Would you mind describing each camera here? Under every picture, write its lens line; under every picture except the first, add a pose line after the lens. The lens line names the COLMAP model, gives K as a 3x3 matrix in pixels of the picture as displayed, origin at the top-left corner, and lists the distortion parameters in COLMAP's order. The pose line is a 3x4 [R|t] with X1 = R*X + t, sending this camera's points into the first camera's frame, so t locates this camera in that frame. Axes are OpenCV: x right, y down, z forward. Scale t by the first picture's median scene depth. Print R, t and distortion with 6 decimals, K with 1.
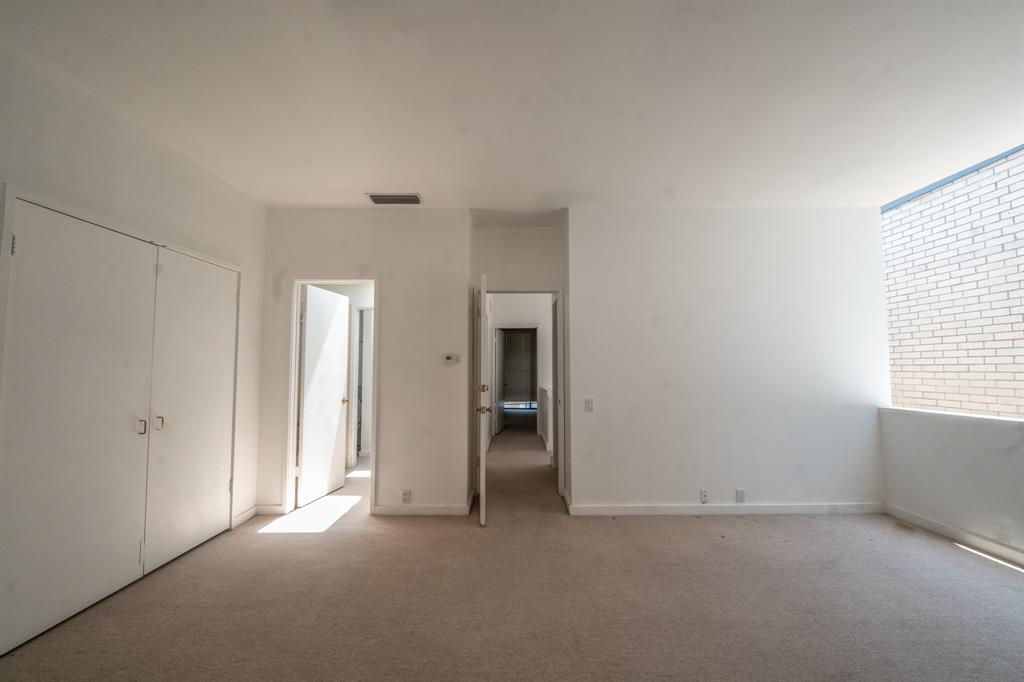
lens RADIAL K [[421.2, 0, 512.0], [0, 421.2, 341.0], [0, 0, 1]] dist [-0.019439, 0.000108]
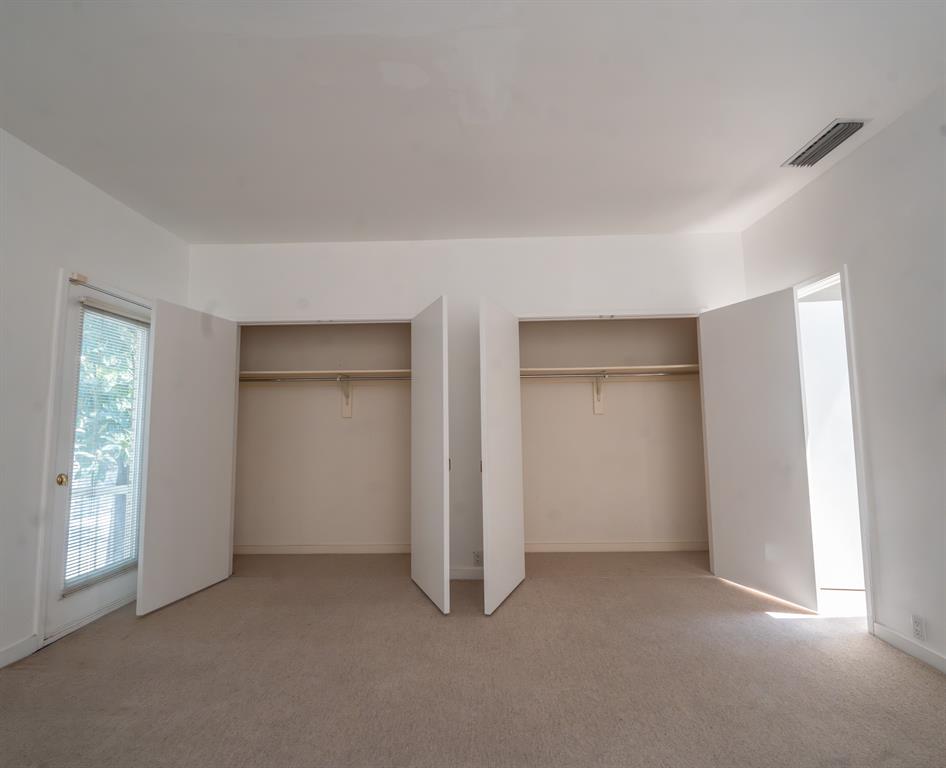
lens RADIAL K [[458.3, 0, 456.7], [0, 458.3, 383.9], [0, 0, 1]] dist [-0.000880, -0.000790]
pose [[-0.035412, -0.086673, -0.995607, 0.431780], [0.076552, 0.993070, -0.089175, 0.051853], [0.996437, -0.079373, -0.028531, 0.437851]]
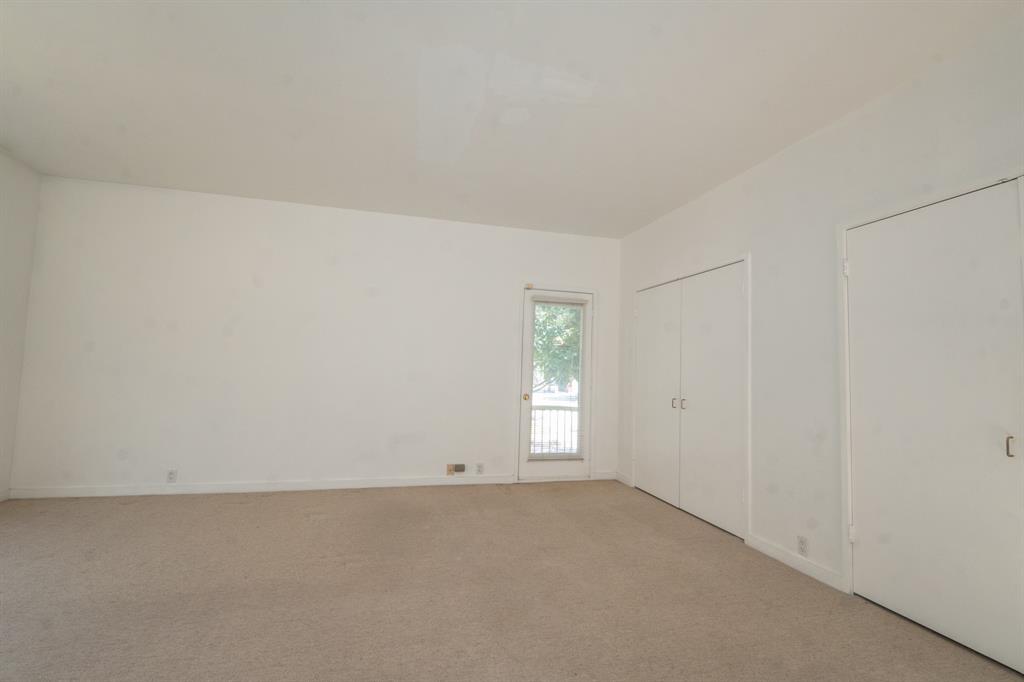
lens RADIAL K [[421.2, 0, 512.0], [0, 421.2, 341.0], [0, 0, 1]] dist [-0.019439, 0.000108]
pose [[-0.951191, -0.046727, -0.305046, 0.078807], [-0.006831, 0.991416, -0.130566, 0.096092], [0.308528, -0.122110, -0.943345, 1.061254]]
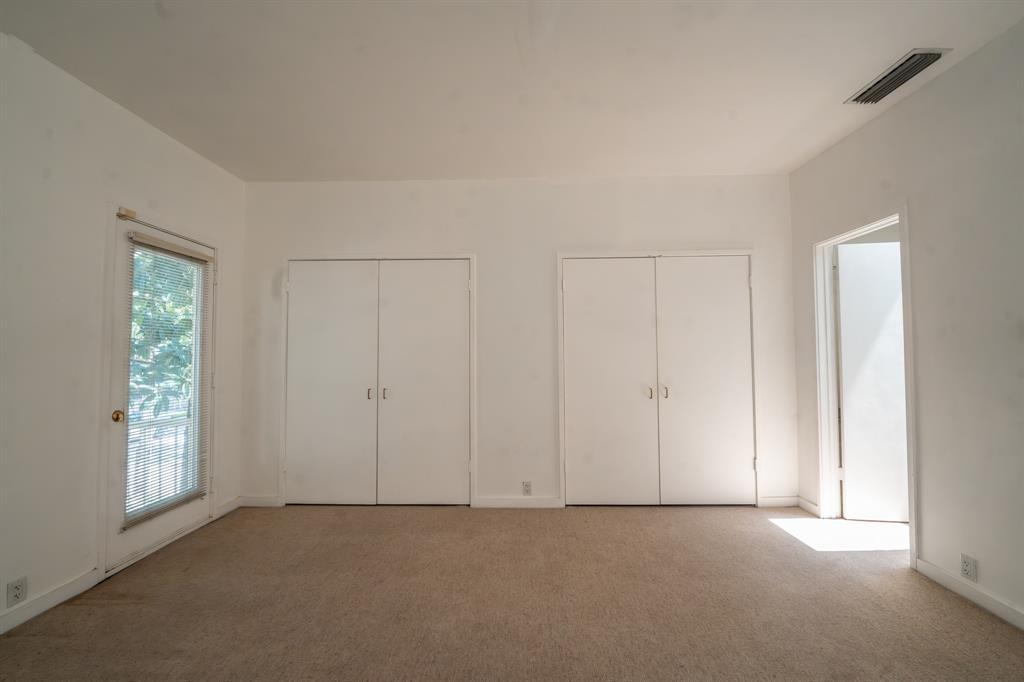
lens RADIAL K [[410.6, 0, 505.3], [0, 410.6, 340.1], [0, 0, 1]] dist [-0.001717, -0.000116]
pose [[-0.020693, -0.032905, -0.999244, 0.348265], [0.072305, 0.996792, -0.034322, 0.032981], [0.997168, -0.072960, -0.018247, 0.414885]]
